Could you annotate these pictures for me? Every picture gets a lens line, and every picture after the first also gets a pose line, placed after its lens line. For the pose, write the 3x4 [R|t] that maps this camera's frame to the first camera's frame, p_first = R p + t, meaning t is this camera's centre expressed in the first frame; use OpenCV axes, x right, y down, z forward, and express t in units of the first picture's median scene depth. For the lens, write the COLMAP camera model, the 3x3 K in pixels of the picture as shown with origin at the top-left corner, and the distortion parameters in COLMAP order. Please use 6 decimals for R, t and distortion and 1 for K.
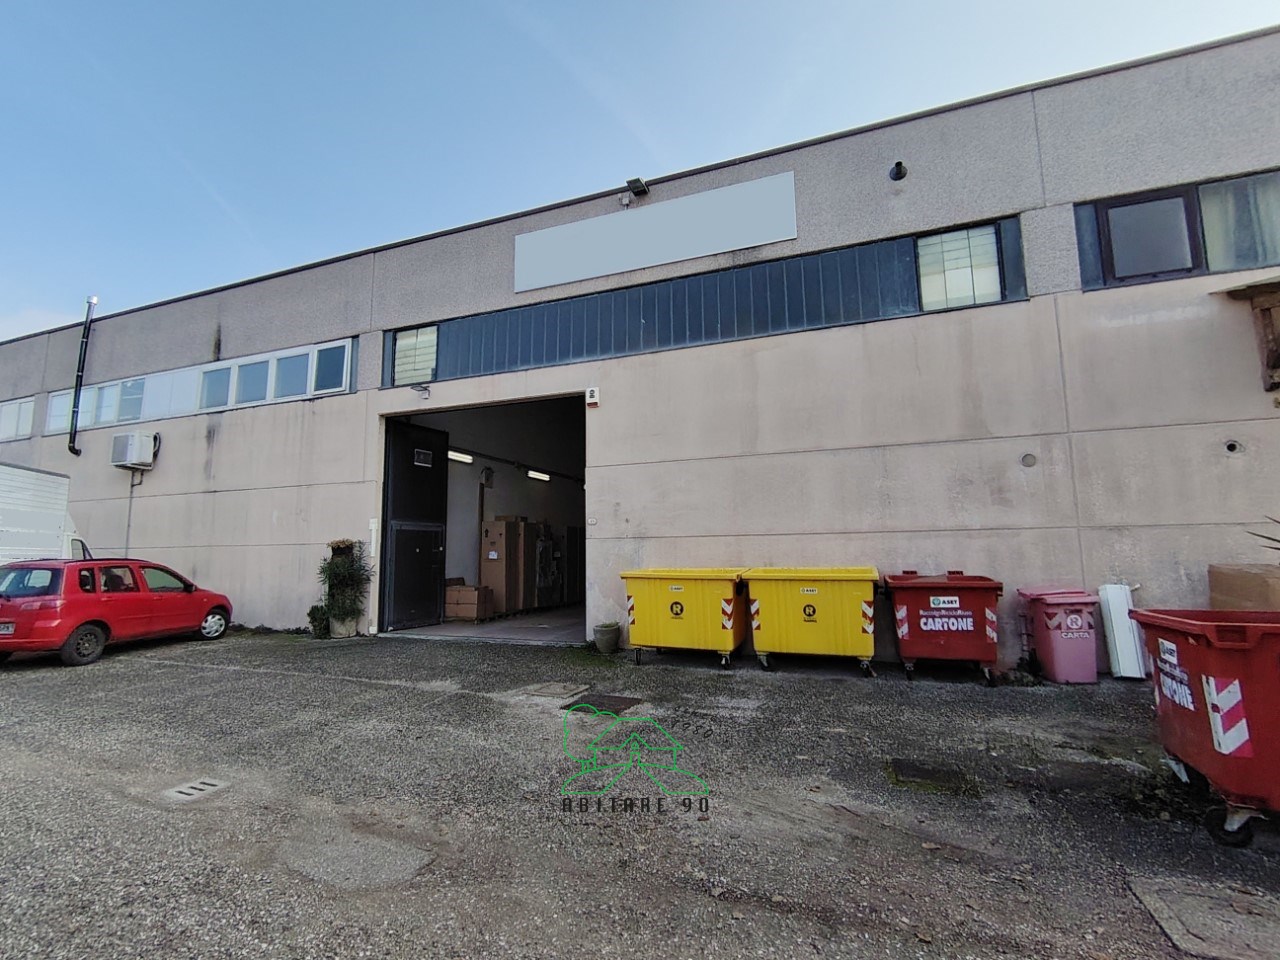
lens RADIAL K [[597.0, 0, 635.9], [0, 597.0, 482.9], [0, 0, 1]] dist [0.001294, -0.003630]
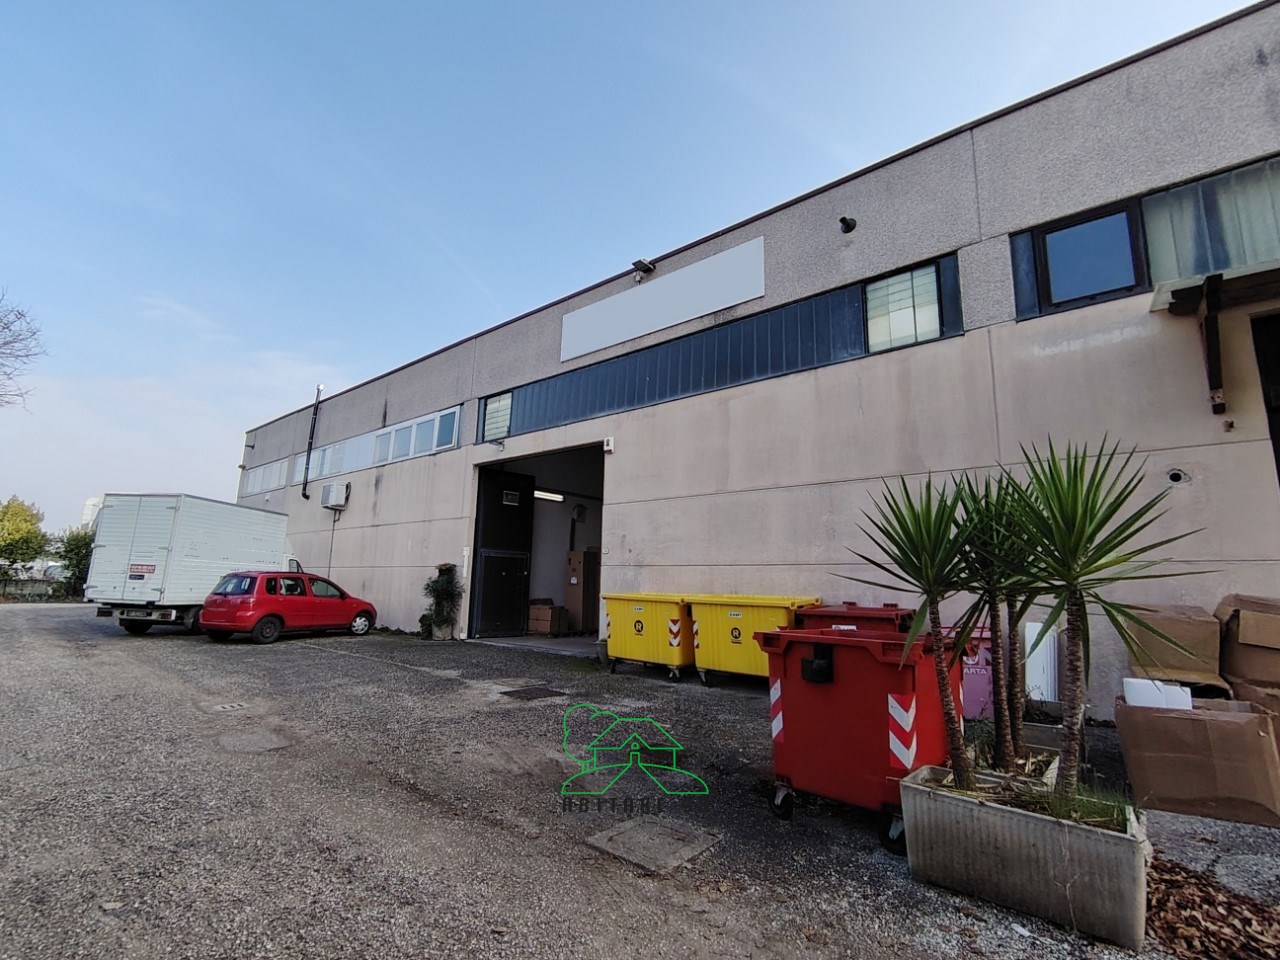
lens RADIAL K [[597.0, 0, 635.9], [0, 597.0, 482.9], [0, 0, 1]] dist [0.001294, -0.003630]
pose [[0.944249, -0.023505, -0.328393, 0.411943], [0.004993, 0.998356, -0.057103, -0.002121], [0.329195, 0.052279, 0.942814, -0.104021]]
